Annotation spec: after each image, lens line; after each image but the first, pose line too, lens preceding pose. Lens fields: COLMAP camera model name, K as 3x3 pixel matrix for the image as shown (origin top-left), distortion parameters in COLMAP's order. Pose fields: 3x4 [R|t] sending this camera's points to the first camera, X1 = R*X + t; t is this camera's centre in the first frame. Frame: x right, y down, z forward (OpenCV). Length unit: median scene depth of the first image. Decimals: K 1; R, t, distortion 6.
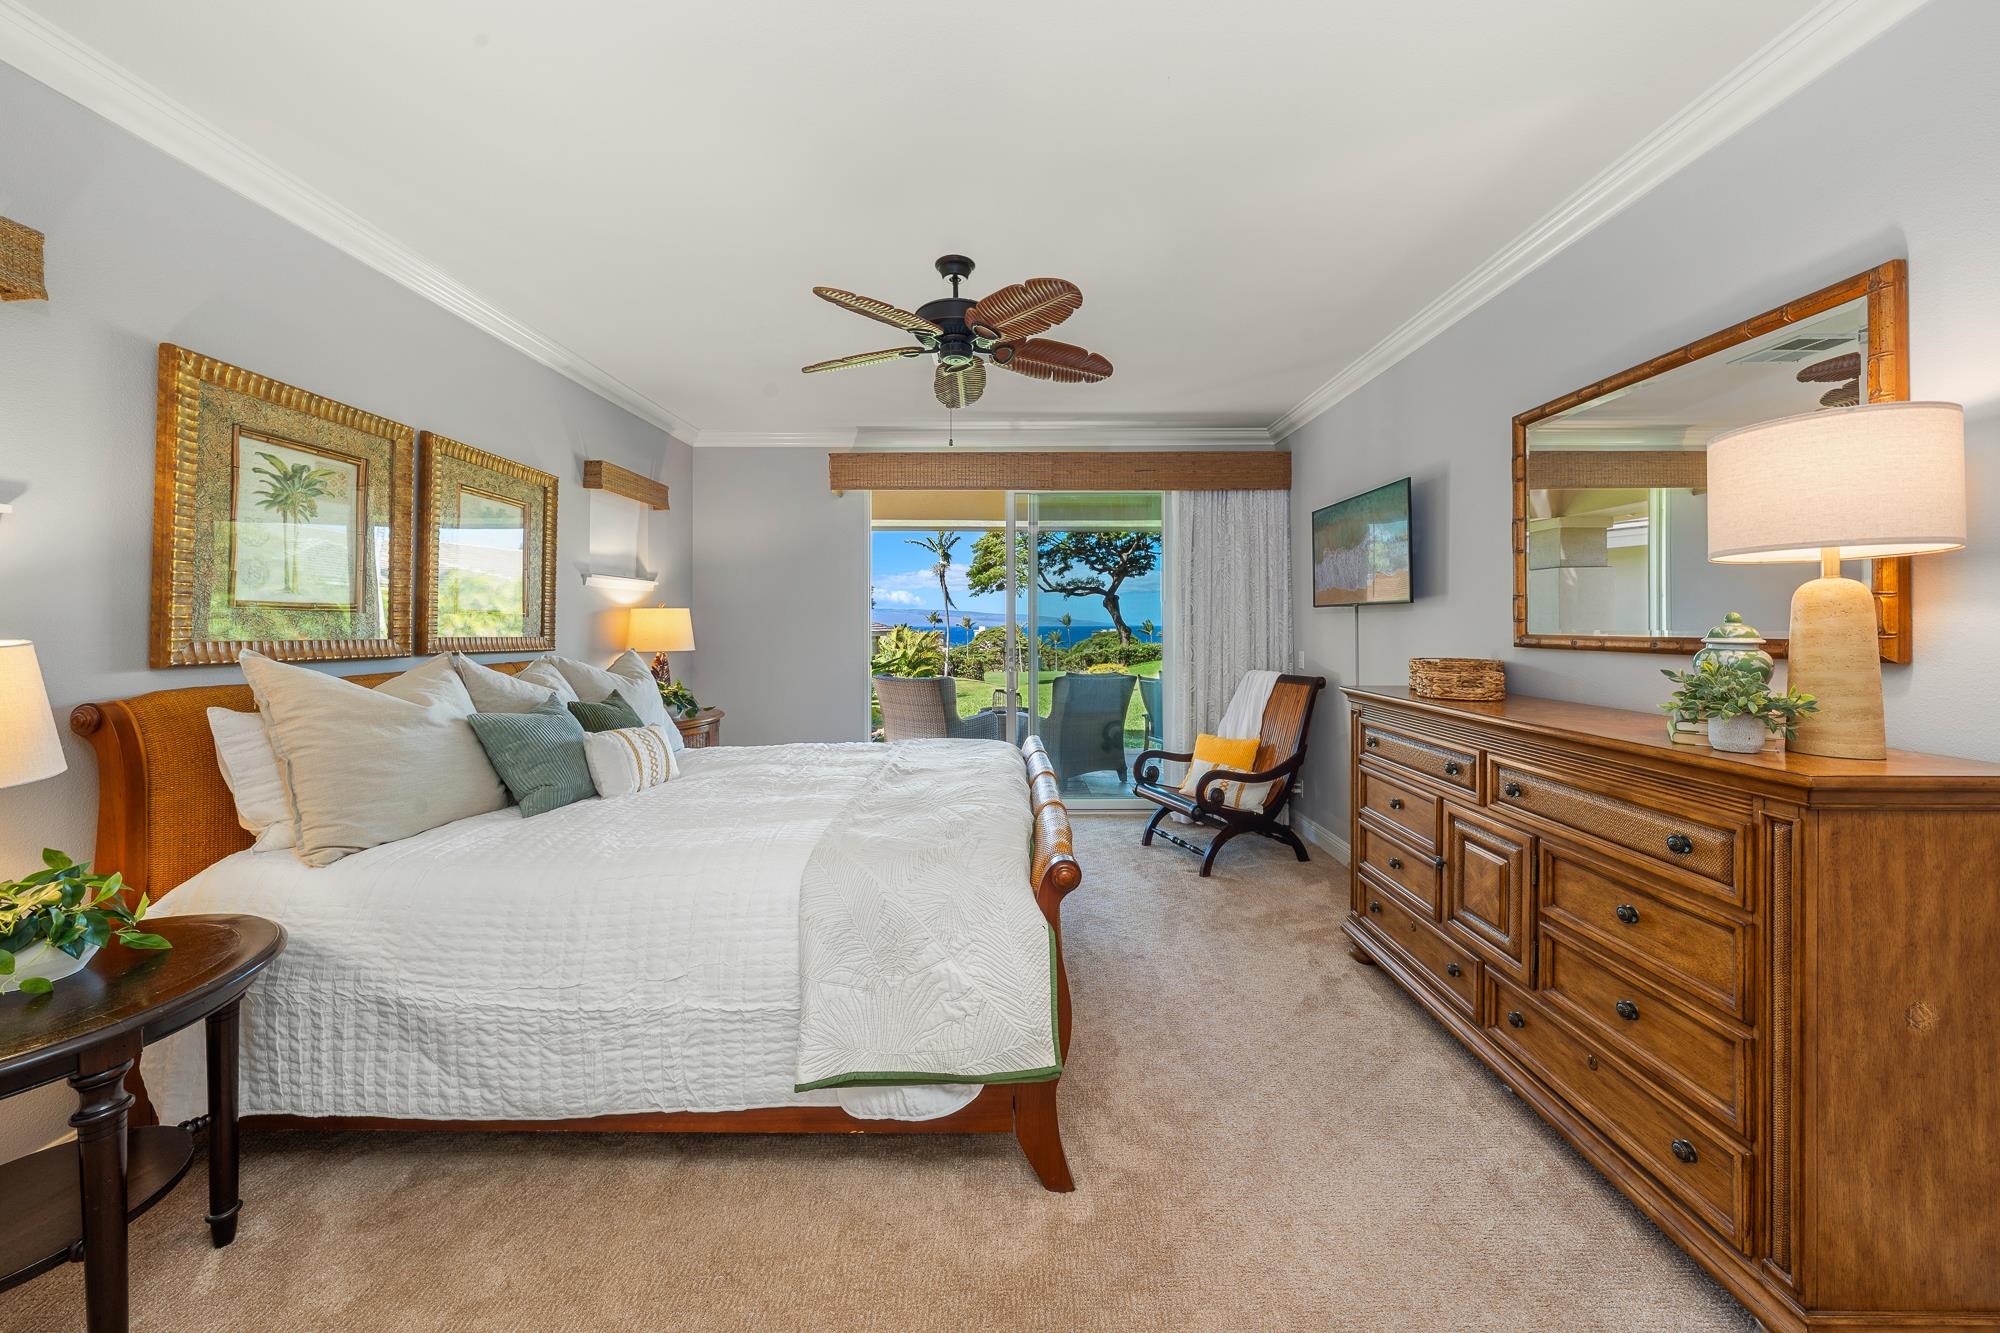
lens RADIAL K [[707.0, 0, 1044.1], [0, 707.0, 608.8], [0, 0, 1]] dist [0.001476, 0.000183]
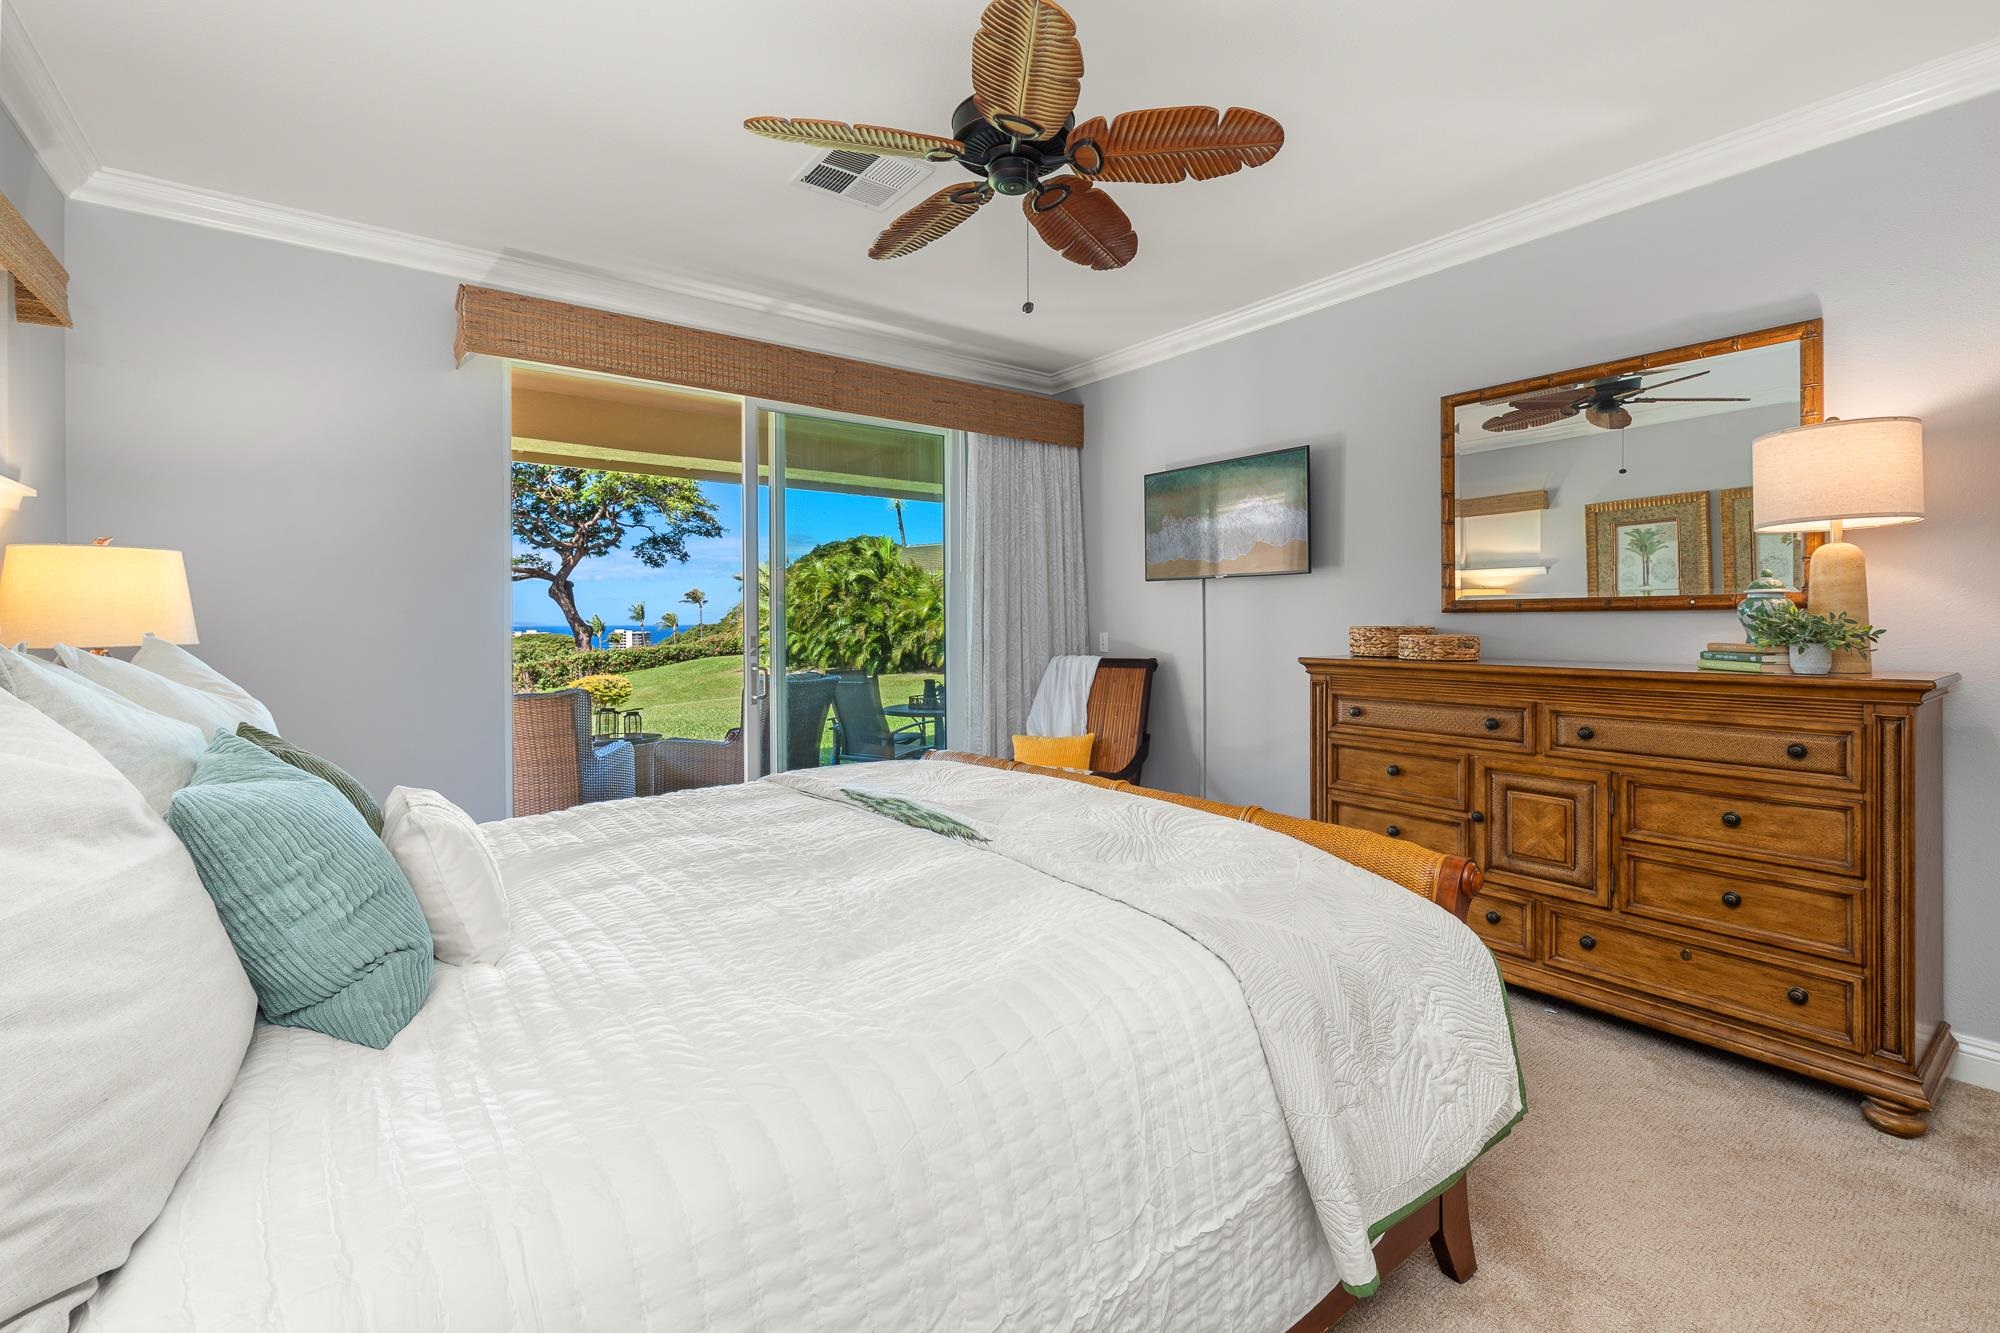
lens RADIAL K [[870.5, 0, 999.5], [0, 870.5, 612.3], [0, 0, 1]] dist [0.011293, -0.001169]
pose [[0.795493, 0.001388, 0.605962, -0.671093], [-0.004835, 0.999980, 0.004057, 0.051814], [-0.605944, -0.006157, 0.795483, 0.361616]]
